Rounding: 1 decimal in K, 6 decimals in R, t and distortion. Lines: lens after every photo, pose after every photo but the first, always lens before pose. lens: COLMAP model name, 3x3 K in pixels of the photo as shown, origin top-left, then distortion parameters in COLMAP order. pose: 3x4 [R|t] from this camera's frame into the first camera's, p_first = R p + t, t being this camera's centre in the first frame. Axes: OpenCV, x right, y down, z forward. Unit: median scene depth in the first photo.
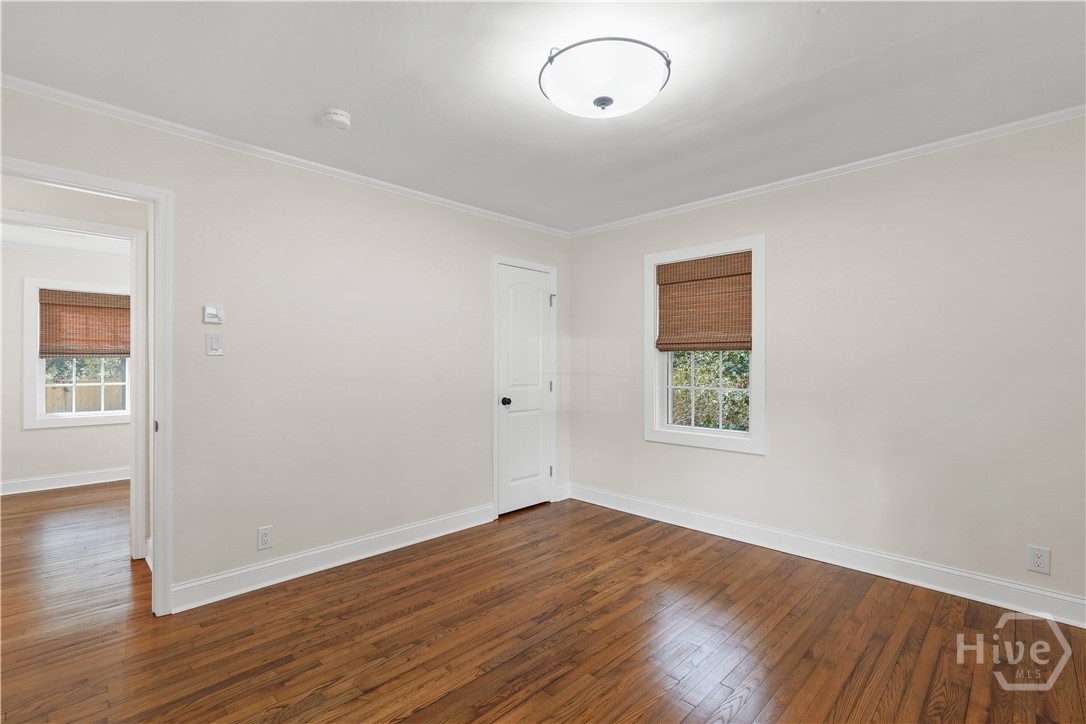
lens RADIAL K [[498.6, 0, 539.8], [0, 498.6, 359.1], [0, 0, 1]] dist [-0.006761, 0.001220]
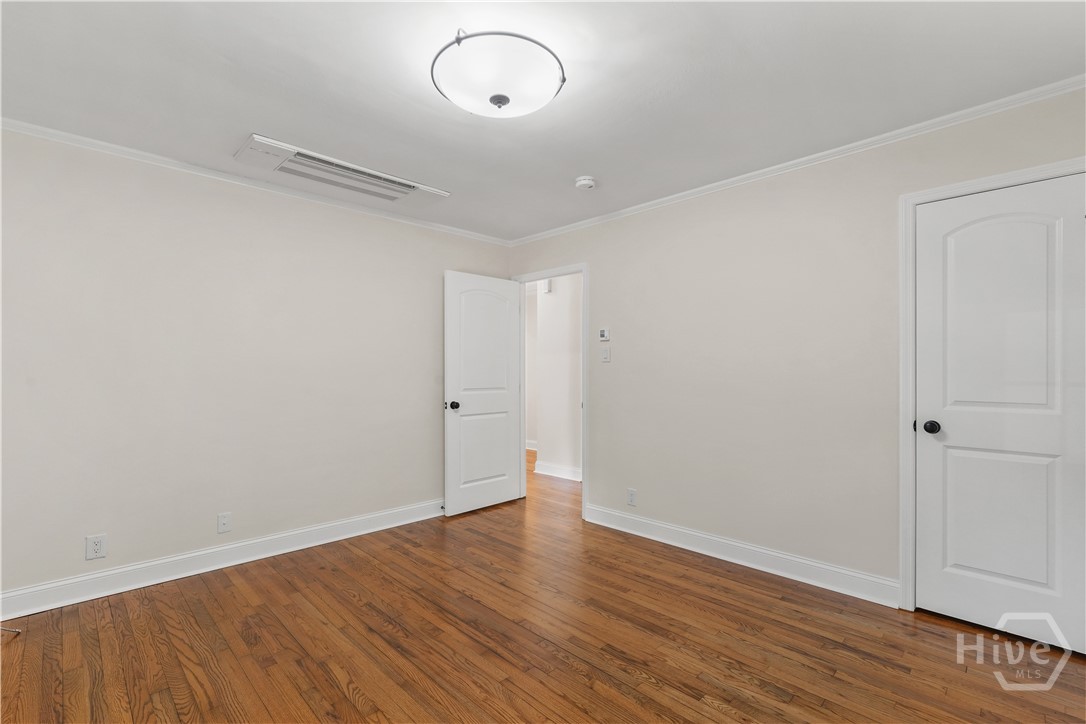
lens RADIAL K [[485.2, 0, 539.4], [0, 485.2, 366.3], [0, 0, 1]] dist [-0.019710, 0.009645]
pose [[-0.021731, -0.009125, -0.999722, 0.753294], [0.014843, 0.999845, -0.009449, 0.012337], [0.999654, -0.015044, -0.021592, 0.766727]]
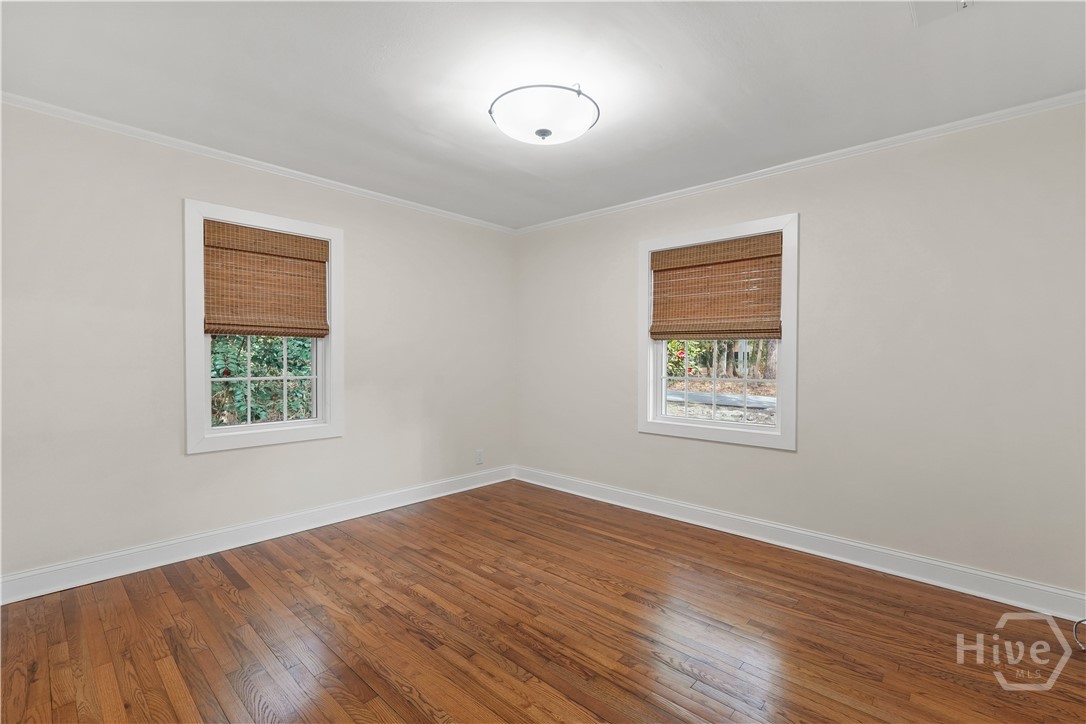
lens RADIAL K [[483.7, 0, 543.0], [0, 483.7, 362.0], [0, 0, 1]] dist [-0.014418, 0.010854]
pose [[-0.033035, -0.015589, 0.999333, -0.721710], [-0.021639, 0.999655, 0.014878, 0.008545], [-0.999220, -0.021134, -0.033361, 0.722925]]
